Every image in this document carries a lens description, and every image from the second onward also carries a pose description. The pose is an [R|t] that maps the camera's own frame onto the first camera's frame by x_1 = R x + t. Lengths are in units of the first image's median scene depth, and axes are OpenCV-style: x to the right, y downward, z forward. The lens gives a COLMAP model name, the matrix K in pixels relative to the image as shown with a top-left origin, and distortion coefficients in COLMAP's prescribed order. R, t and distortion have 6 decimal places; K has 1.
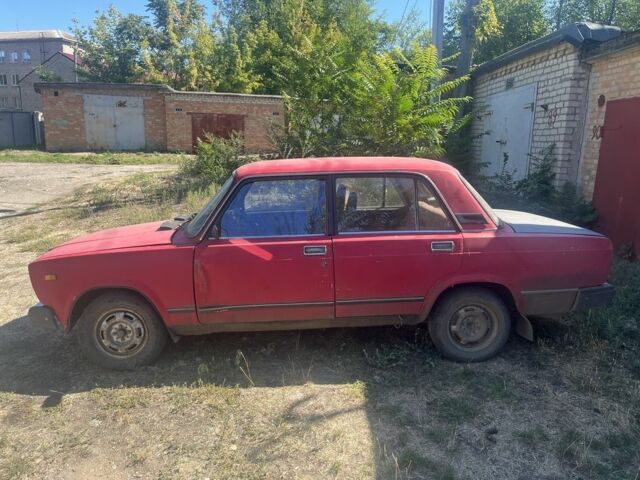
lens RADIAL K [[480.3, 0, 320.0], [0, 480.3, 240.0], [0, 0, 1]] dist [0.078450, -0.082807]
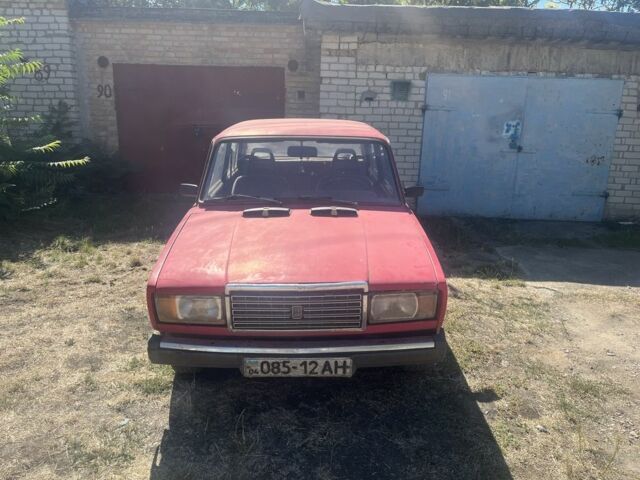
lens RADIAL K [[480.3, 0, 320.0], [0, 480.3, 240.0], [0, 0, 1]] dist [0.078450, -0.082807]
pose [[0.030193, -0.280000, 0.959525, -0.621932], [0.189711, 0.944119, 0.269535, -0.118494], [-0.981376, 0.173894, 0.081625, 0.539767]]
